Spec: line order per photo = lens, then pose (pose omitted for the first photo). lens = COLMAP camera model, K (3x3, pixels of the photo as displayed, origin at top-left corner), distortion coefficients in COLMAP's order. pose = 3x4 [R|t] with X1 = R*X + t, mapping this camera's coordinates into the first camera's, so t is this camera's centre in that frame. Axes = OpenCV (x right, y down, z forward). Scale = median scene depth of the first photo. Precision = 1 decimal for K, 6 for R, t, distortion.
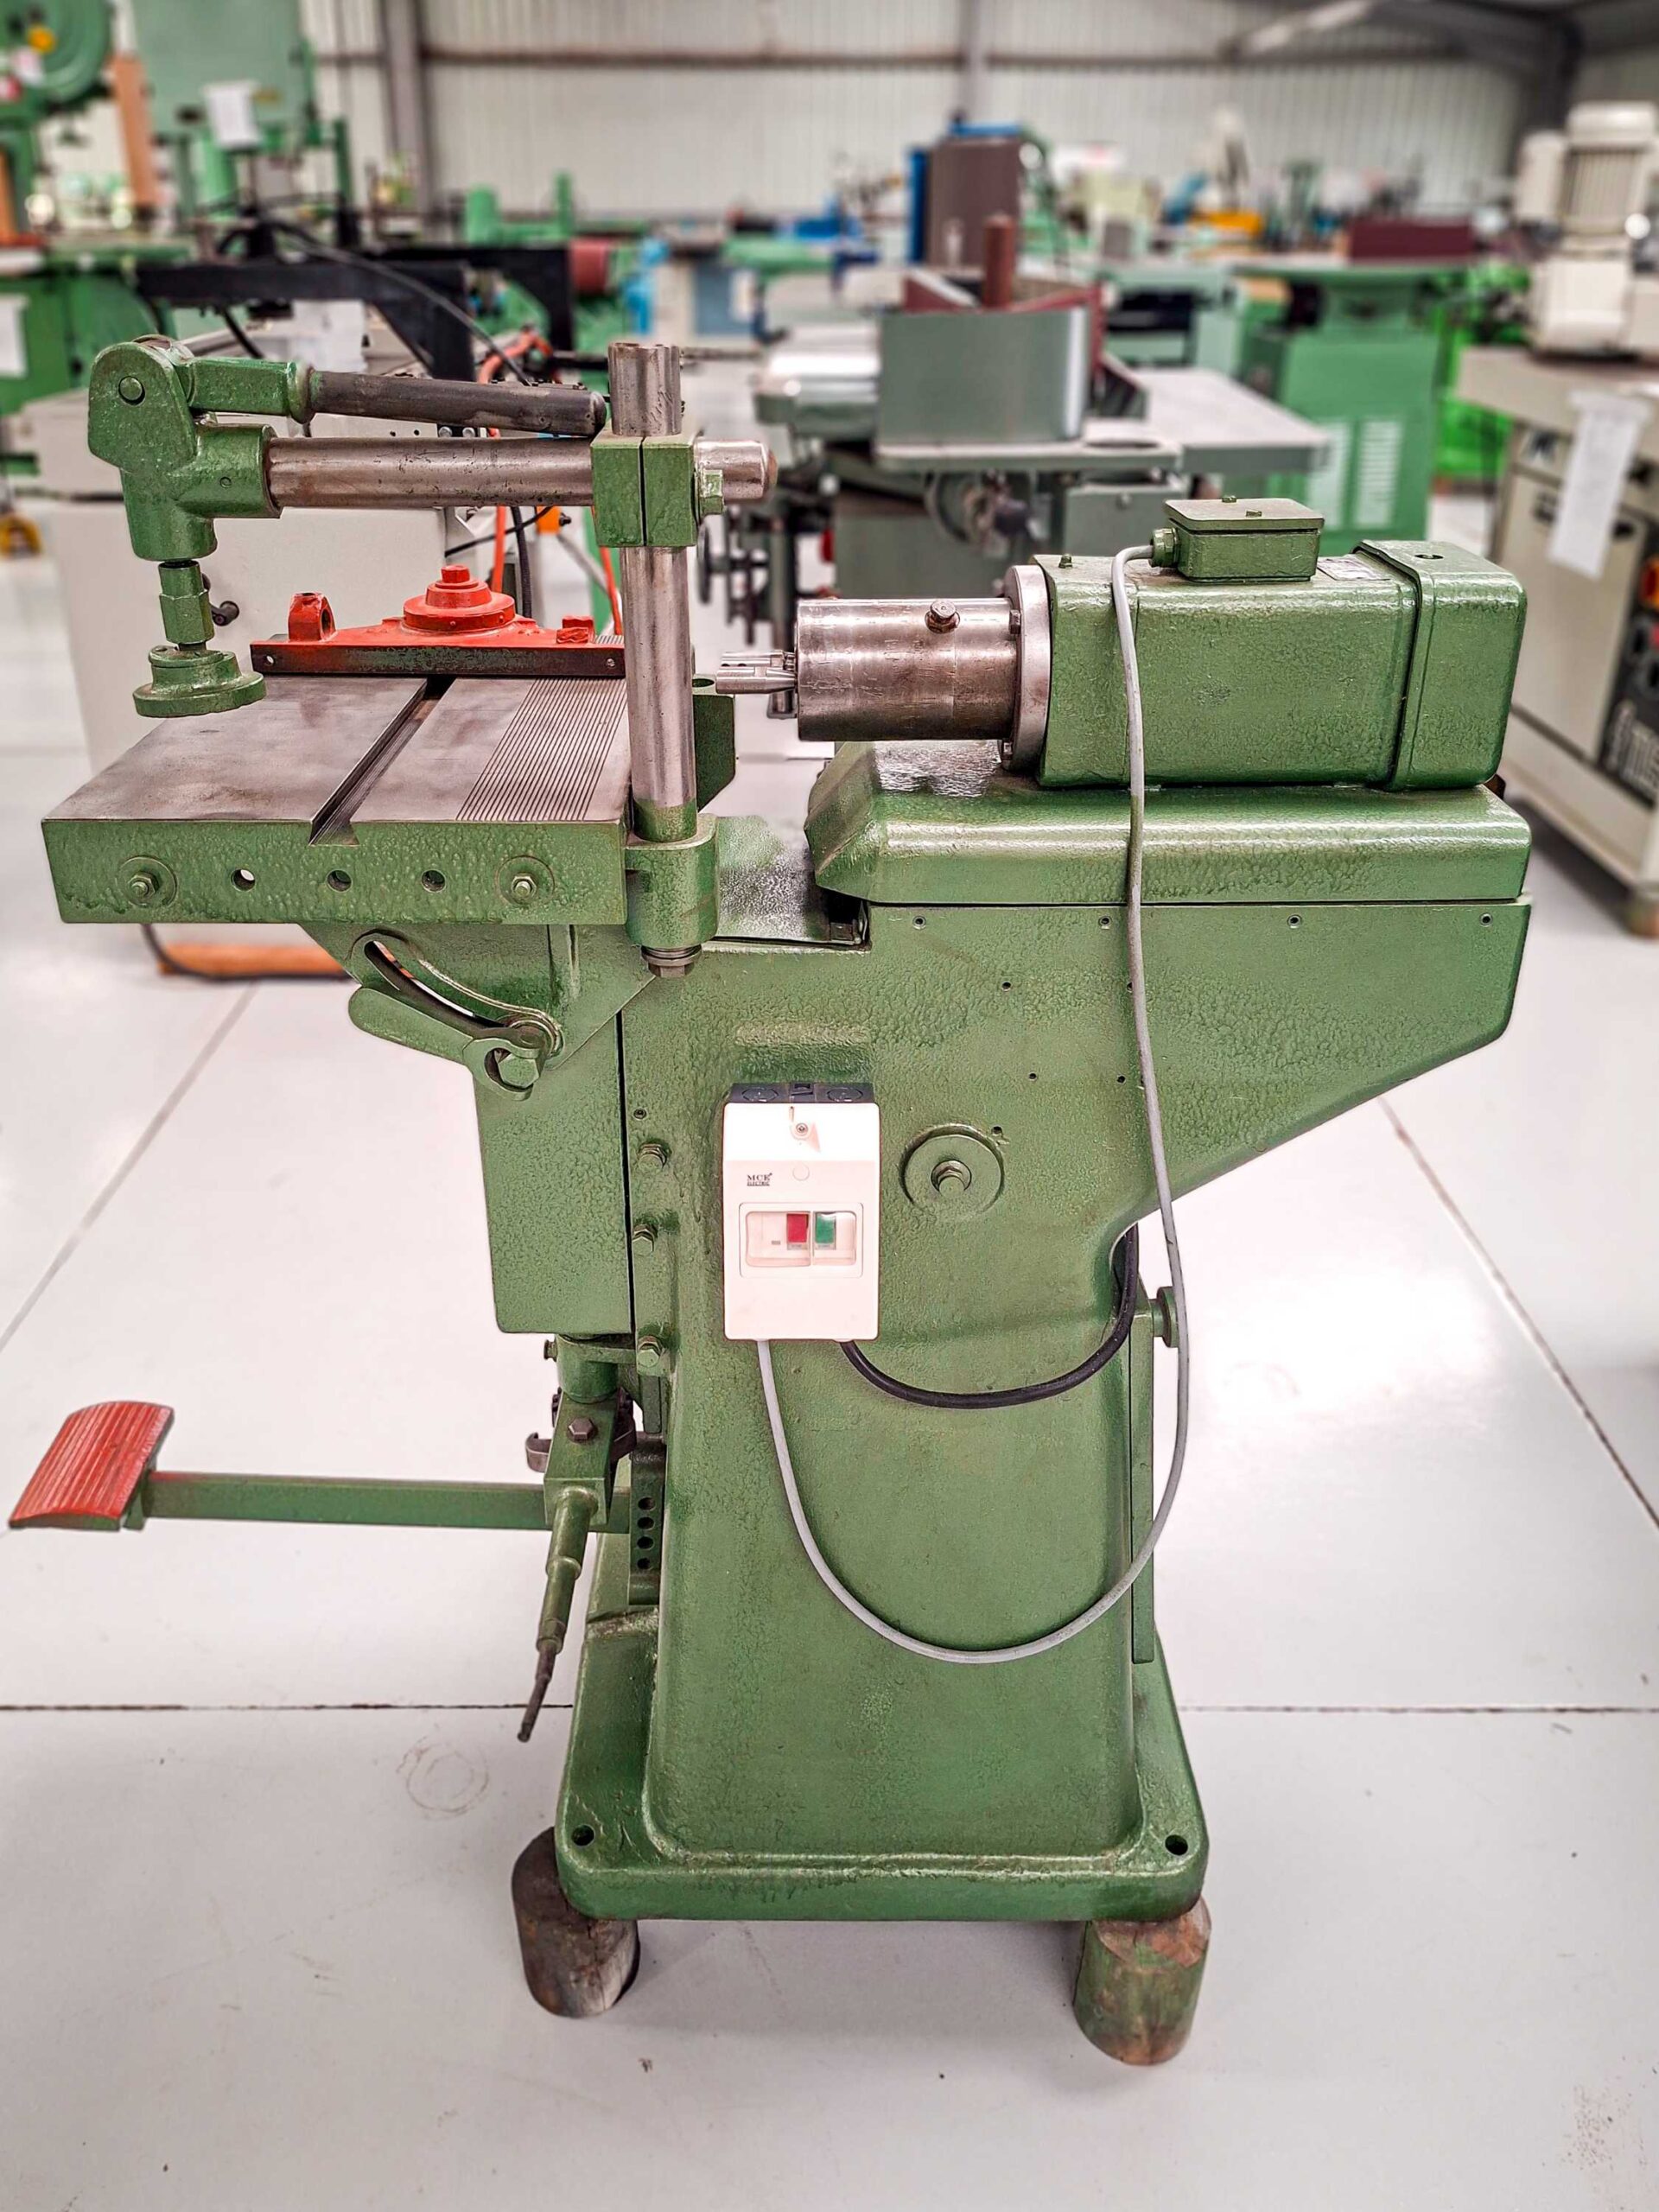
lens RADIAL K [[1611.3, 0, 823.2], [0, 1611.3, 877.2], [0, 0, 1]] dist [0.070755, -0.065744]
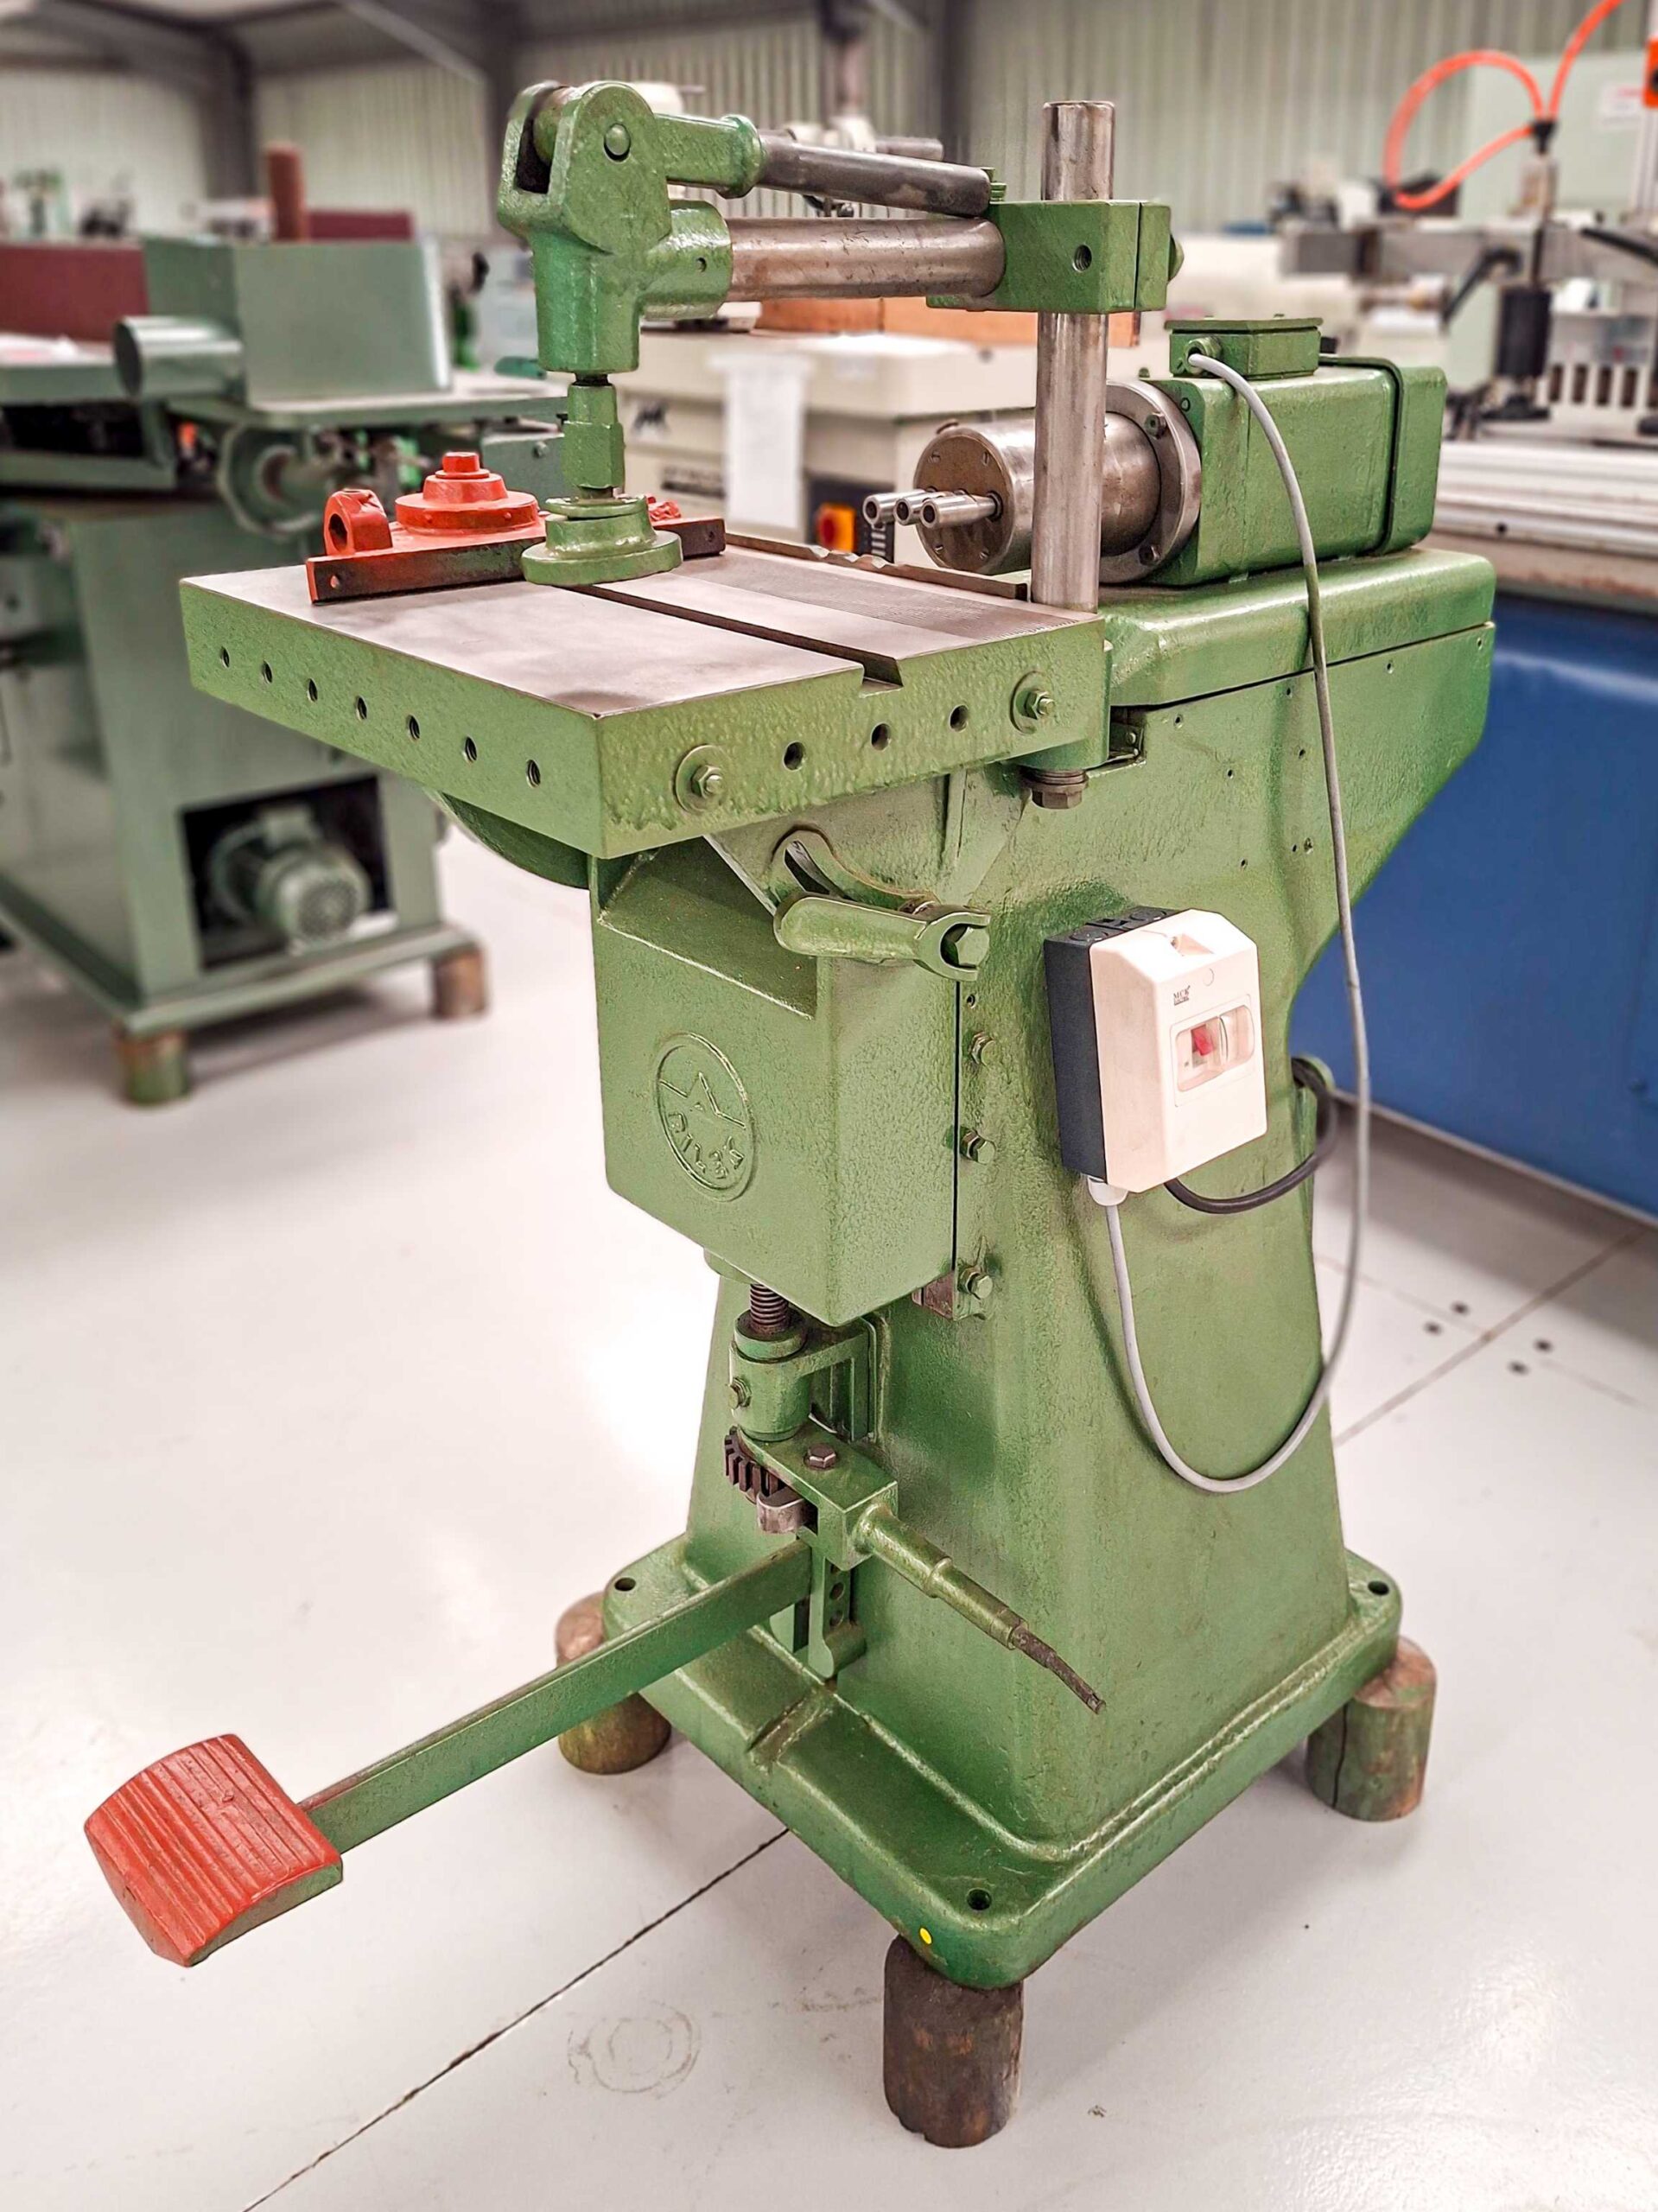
lens RADIAL K [[1858.4, 0, 870.4], [0, 1858.4, 873.6], [0, 0, 1]] dist [0.096437, -0.095111]
pose [[0.740027, -0.213579, 0.637765, -0.780758], [0.258482, 0.965731, 0.023483, 0.039253], [-0.620925, 0.147473, 0.769873, 0.225432]]
